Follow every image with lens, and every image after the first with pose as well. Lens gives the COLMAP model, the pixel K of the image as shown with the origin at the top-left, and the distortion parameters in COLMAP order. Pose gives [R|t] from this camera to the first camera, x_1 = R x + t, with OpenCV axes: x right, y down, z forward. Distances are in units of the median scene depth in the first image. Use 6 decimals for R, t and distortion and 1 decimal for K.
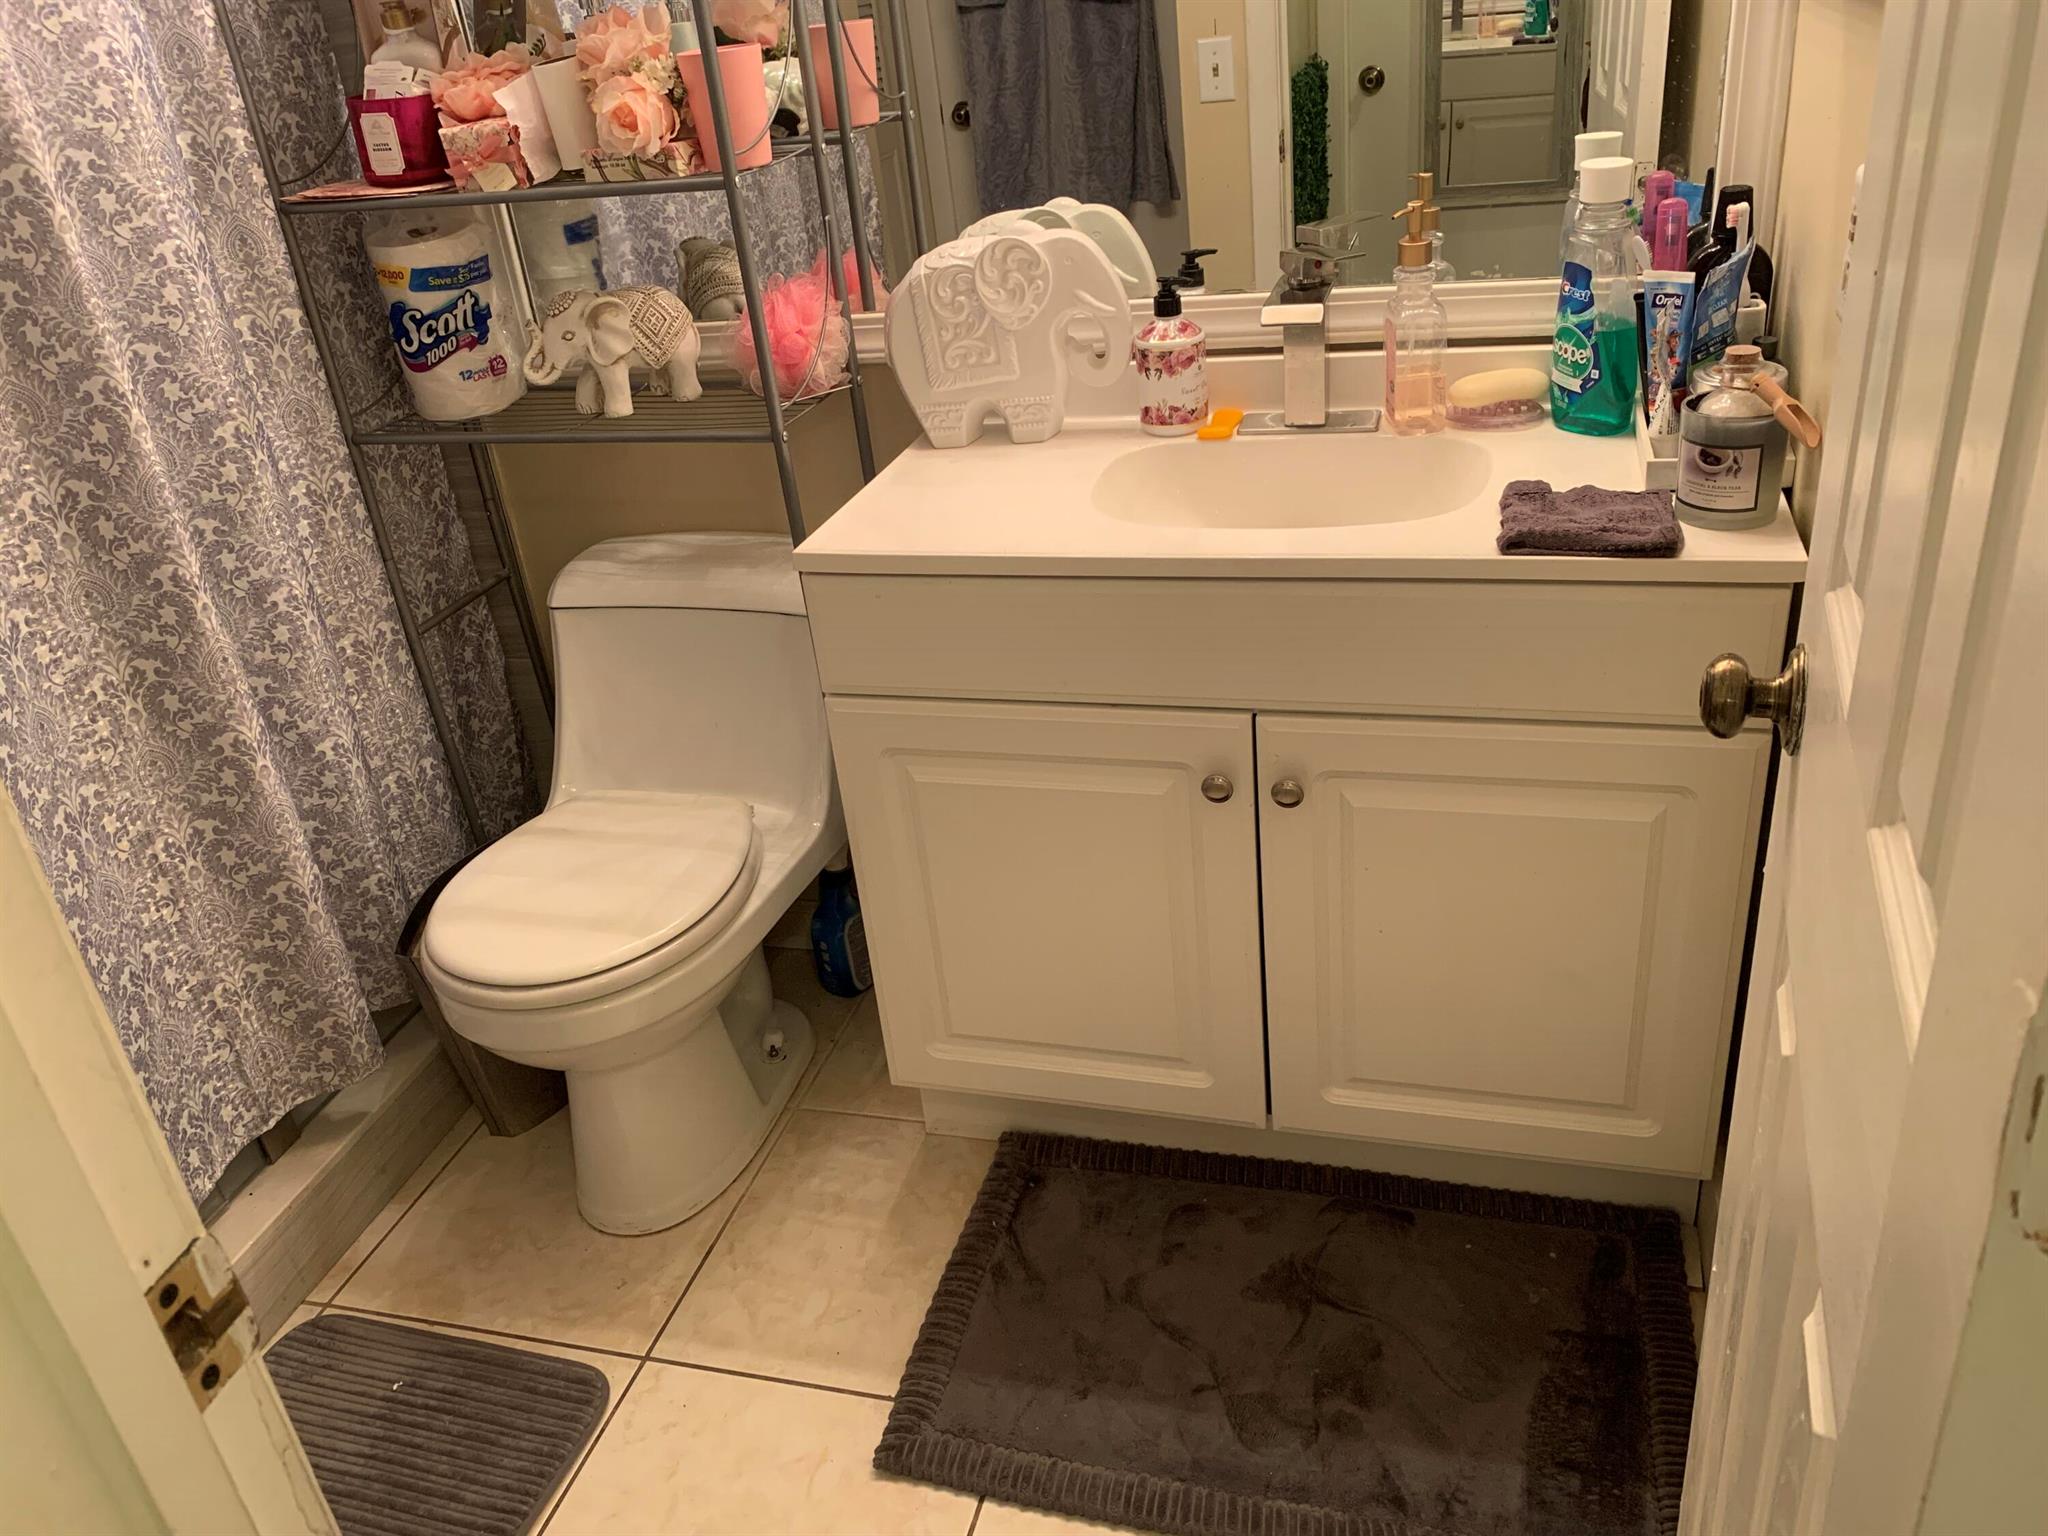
lens RADIAL K [[1574.5, 0, 1024.0], [0, 1574.5, 768.0], [0, 0, 1]] dist [0.010360, -0.002946]
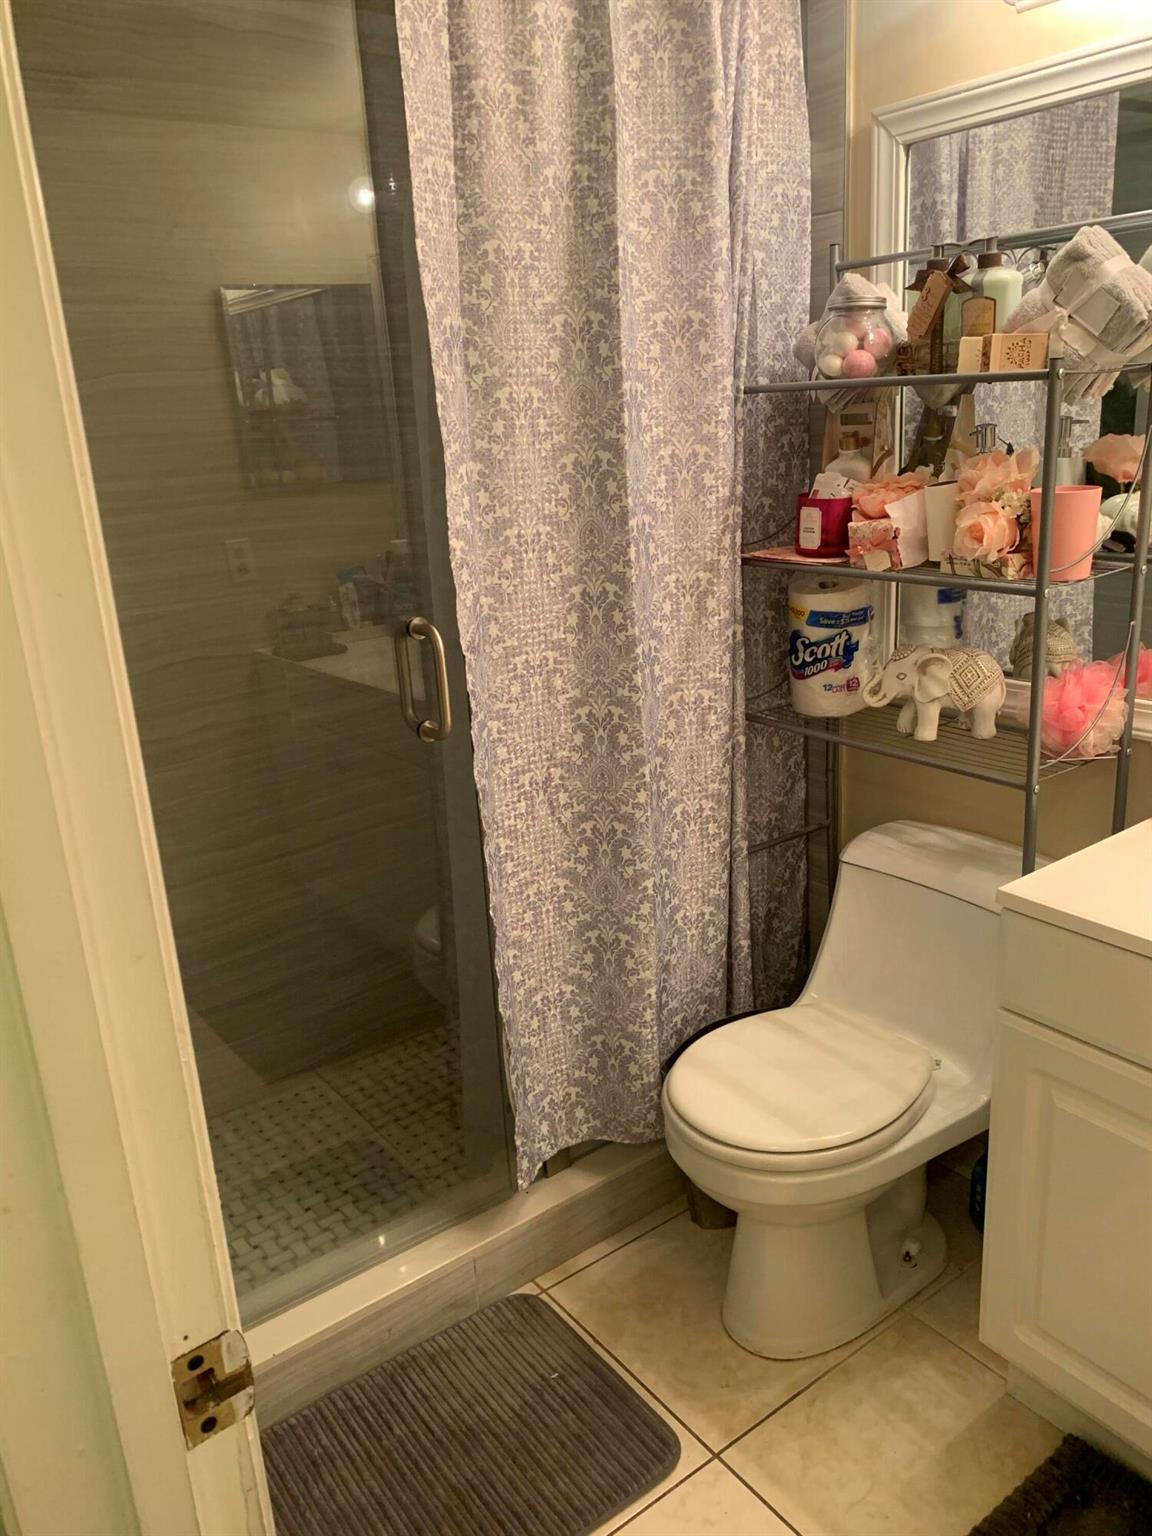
lens RADIAL K [[1178.3, 0, 577.0], [0, 1178.3, 799.7], [0, 0, 1]] dist [0.031513, 0.003044]
pose [[0.798583, 0.239269, -0.552282, 0.067936], [-0.298397, 0.954271, -0.018046, -0.073357], [0.522709, 0.179211, 0.833462, 0.041854]]
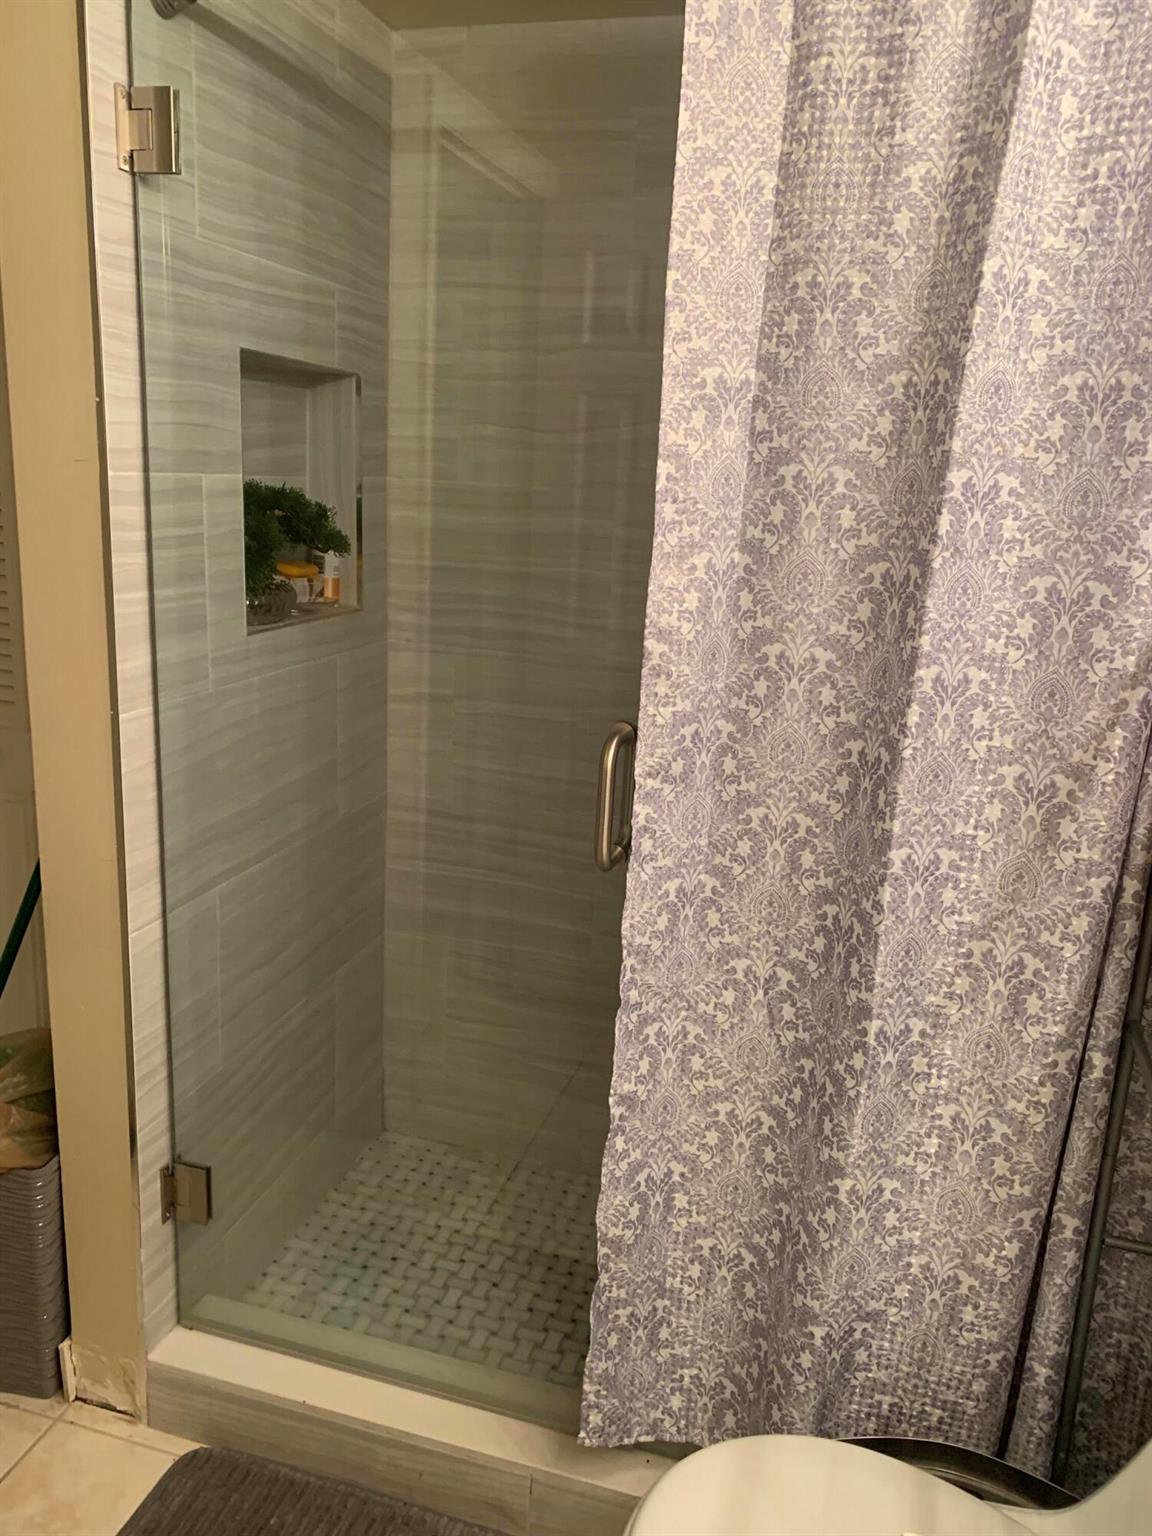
lens RADIAL K [[1177.0, 0, 576.0], [0, 1177.0, 768.0], [0, 0, 1]] dist [0.088456, -0.057782]
pose [[-0.001144, 0.340005, -0.940423, 0.150588], [-0.512037, 0.807590, 0.292603, -0.372051], [0.858962, 0.481866, 0.173171, 0.576727]]
